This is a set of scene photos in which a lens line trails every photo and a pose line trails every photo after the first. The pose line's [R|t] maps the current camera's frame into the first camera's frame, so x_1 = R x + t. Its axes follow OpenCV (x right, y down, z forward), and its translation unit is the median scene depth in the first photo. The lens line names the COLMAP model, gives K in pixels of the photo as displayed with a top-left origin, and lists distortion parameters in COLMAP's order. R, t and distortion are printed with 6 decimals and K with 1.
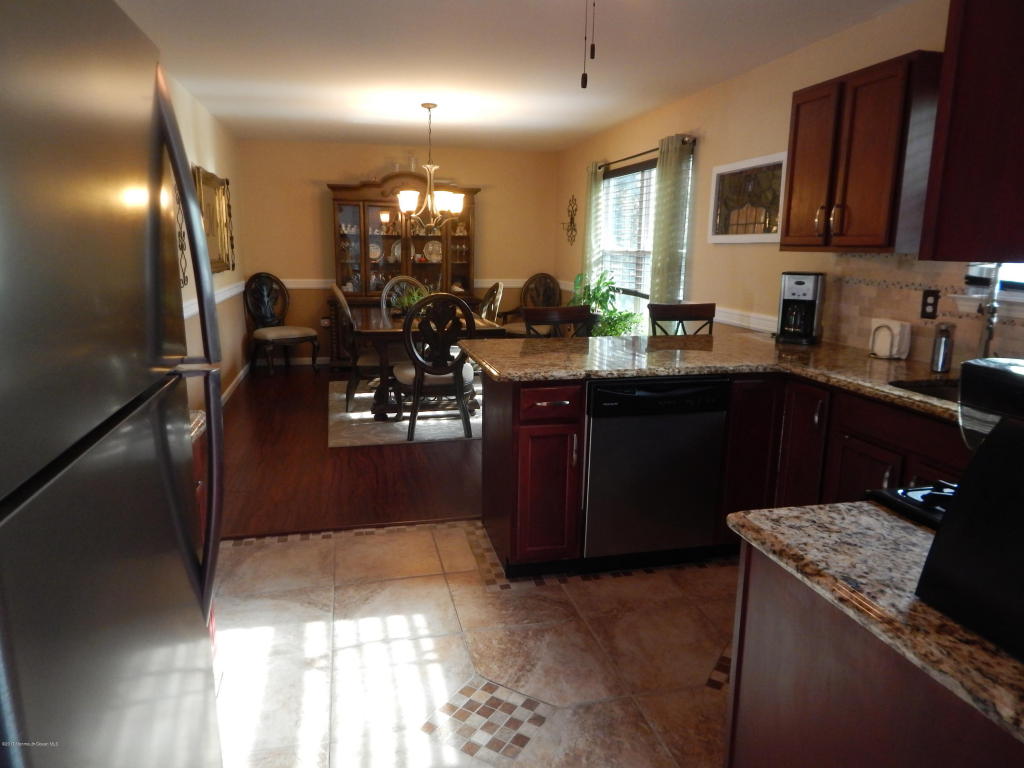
lens RADIAL K [[679.6, 0, 505.6], [0, 679.6, 386.3], [0, 0, 1]] dist [0.008888, -0.005785]
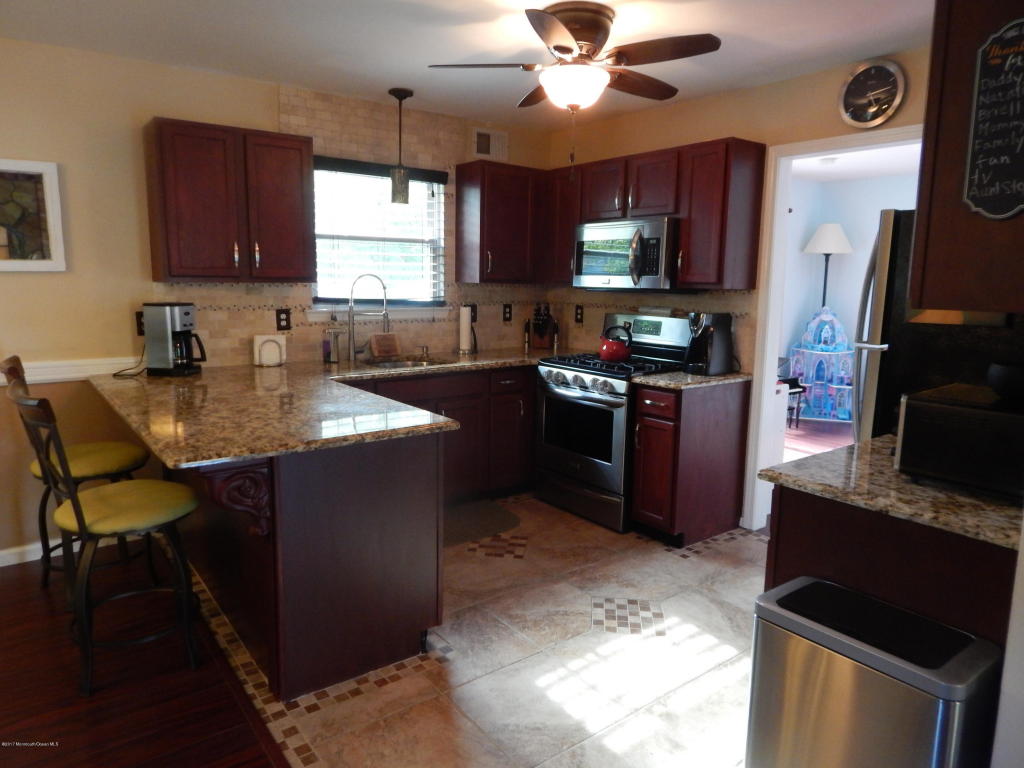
lens RADIAL K [[679.6, 0, 501.1], [0, 679.6, 381.1], [0, 0, 1]] dist [0.008888, -0.005785]
pose [[-0.406934, -0.155408, 0.900141, -0.387692], [0.169983, 0.955326, 0.241781, -0.127584], [-0.897503, 0.251398, -0.362337, 0.563718]]
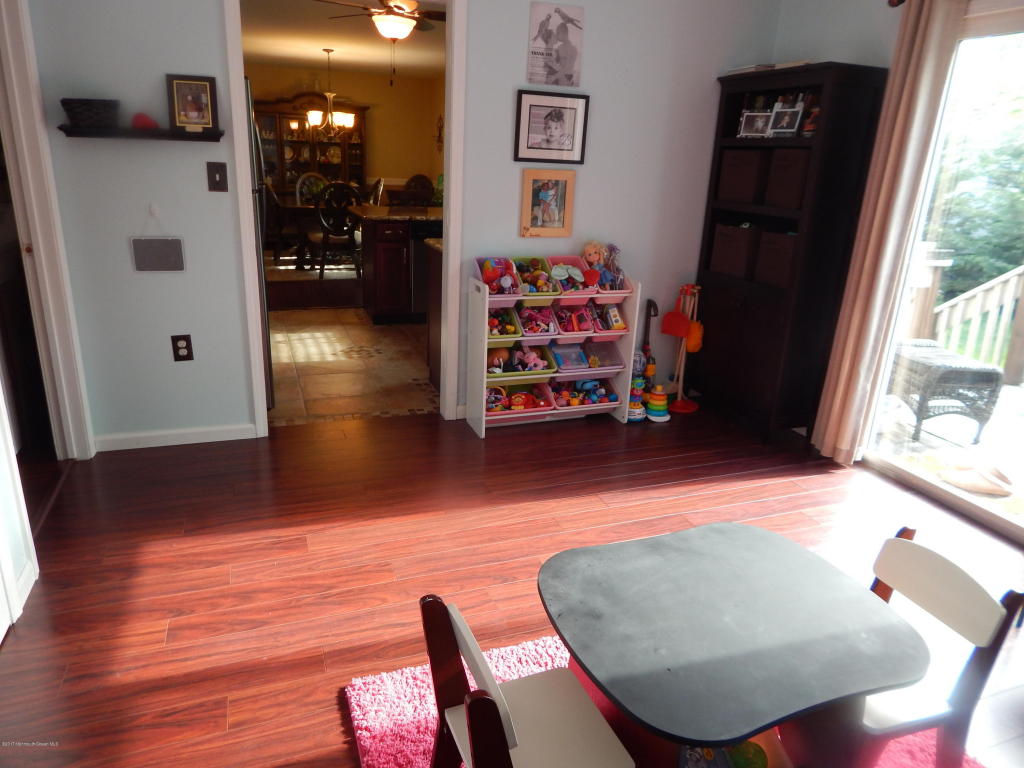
lens RADIAL K [[679.6, 0, 505.8], [0, 679.6, 386.4], [0, 0, 1]] dist [0.008888, -0.005785]
pose [[0.991579, -0.009407, 0.129163, 0.062453], [-0.006765, 0.992235, 0.124195, 0.104531], [-0.129328, -0.124023, 0.983815, -0.510826]]
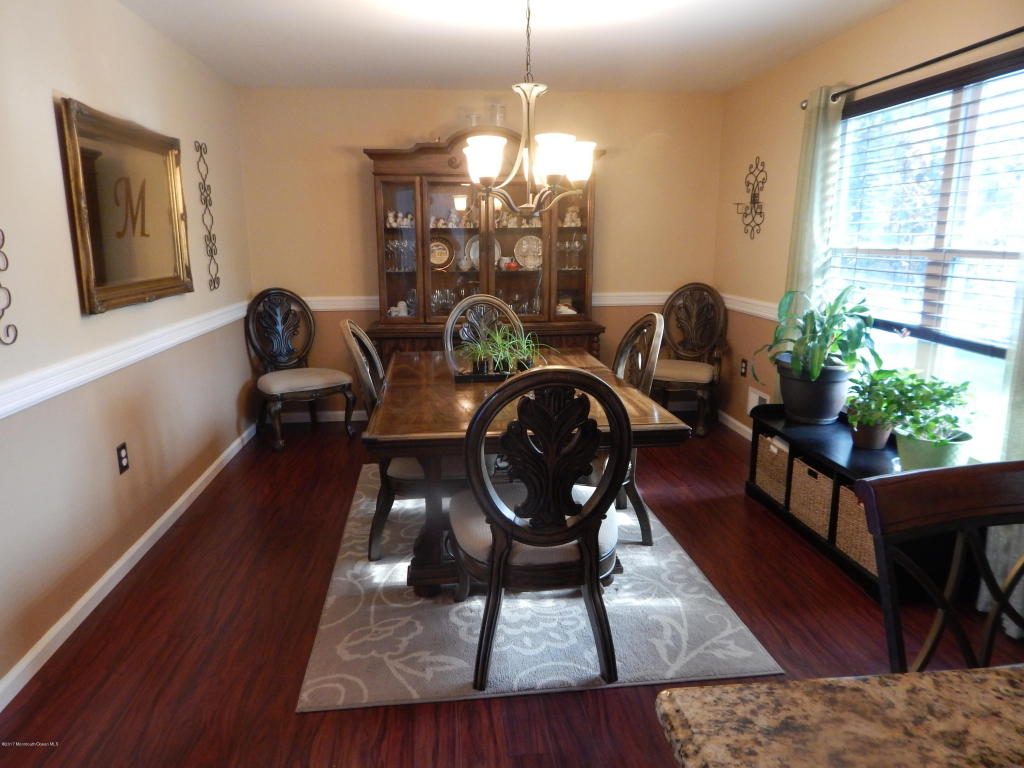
lens RADIAL K [[679.6, 0, 505.6], [0, 679.6, 385.2], [0, 0, 1]] dist [0.008888, -0.005785]
pose [[0.991417, 0.010857, -0.130285, -0.055328], [-0.009652, 0.999905, 0.009880, -0.101237], [0.130380, -0.008538, 0.991427, 0.459472]]
